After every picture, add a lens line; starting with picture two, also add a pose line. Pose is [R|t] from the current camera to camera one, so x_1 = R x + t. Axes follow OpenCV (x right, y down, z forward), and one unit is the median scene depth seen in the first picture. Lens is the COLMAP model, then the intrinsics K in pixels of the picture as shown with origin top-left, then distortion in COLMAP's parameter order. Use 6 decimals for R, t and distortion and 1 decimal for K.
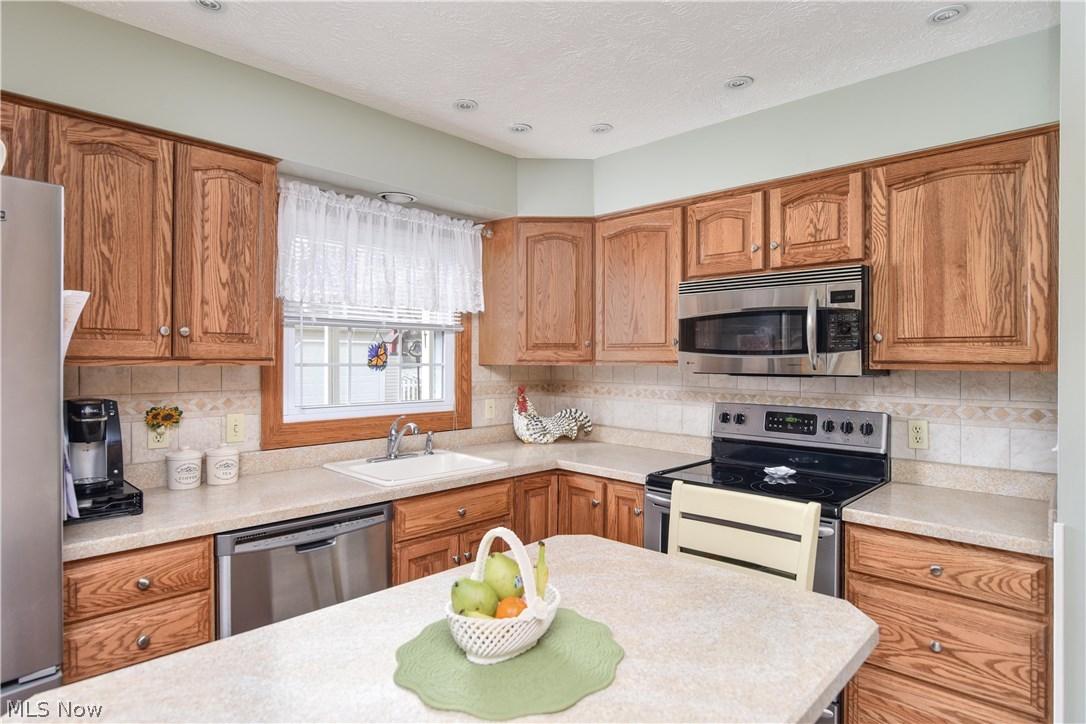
lens RADIAL K [[589.4, 0, 552.5], [0, 589.4, 354.5], [0, 0, 1]] dist [-0.014081, 0.003004]
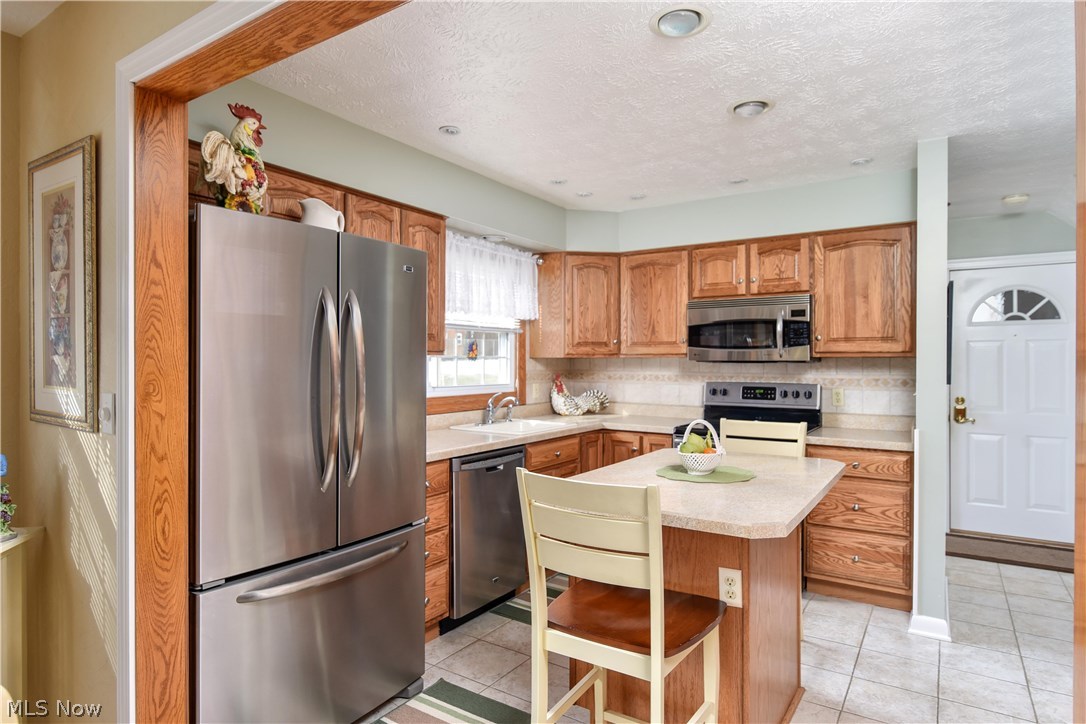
lens RADIAL K [[589.4, 0, 538.8], [0, 589.4, 358.9], [0, 0, 1]] dist [-0.014081, 0.003004]
pose [[0.988634, -0.002482, 0.150323, -0.470129], [0.001891, 0.999990, 0.004078, 0.021826], [-0.150332, -0.003747, 0.988628, -0.519941]]
